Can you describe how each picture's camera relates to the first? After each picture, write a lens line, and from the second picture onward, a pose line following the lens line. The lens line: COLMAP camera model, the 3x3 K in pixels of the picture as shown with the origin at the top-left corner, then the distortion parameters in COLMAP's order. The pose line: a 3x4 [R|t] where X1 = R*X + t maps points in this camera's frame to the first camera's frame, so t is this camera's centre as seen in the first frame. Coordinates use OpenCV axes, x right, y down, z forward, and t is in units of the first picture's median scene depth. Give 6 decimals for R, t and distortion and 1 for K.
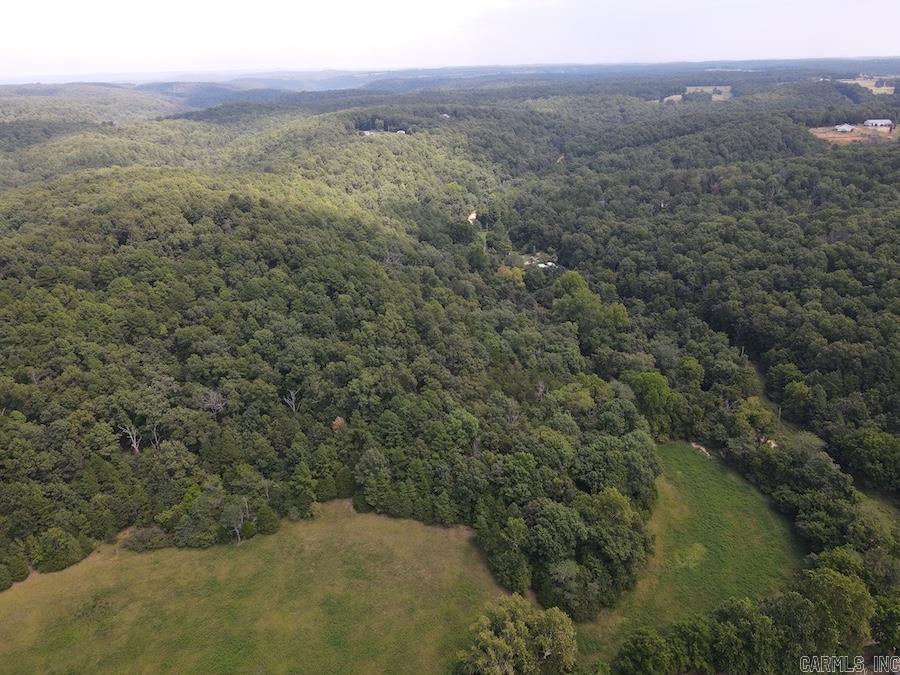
lens RADIAL K [[663.5, 0, 450.7], [0, 663.5, 341.6], [0, 0, 1]] dist [0.004395, 0.018331]
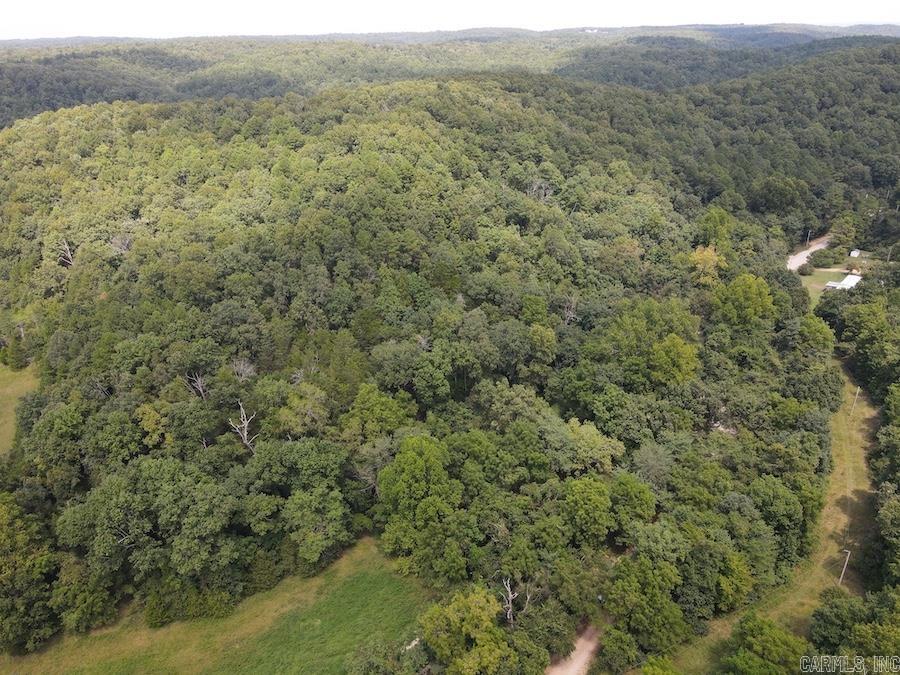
lens RADIAL K [[663.5, 0, 449.2], [0, 663.5, 340.4], [0, 0, 1]] dist [0.004395, 0.018331]
pose [[0.568359, 0.361691, -0.739018, 0.721473], [-0.315330, 0.925368, 0.210382, -0.147879], [0.759957, 0.113462, 0.639994, 0.746592]]
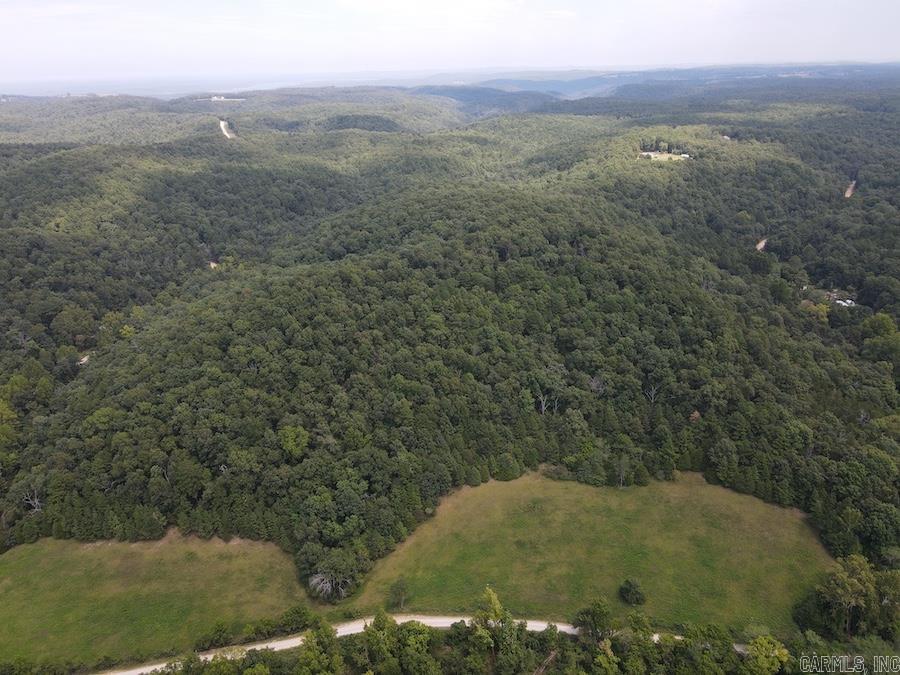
lens RADIAL K [[663.5, 0, 448.5], [0, 663.5, 342.4], [0, 0, 1]] dist [0.004395, 0.018331]
pose [[0.943952, 0.127736, -0.304365, -0.237571], [-0.126197, 0.991695, 0.024812, 0.004892], [0.305006, 0.014988, 0.952232, -0.410266]]
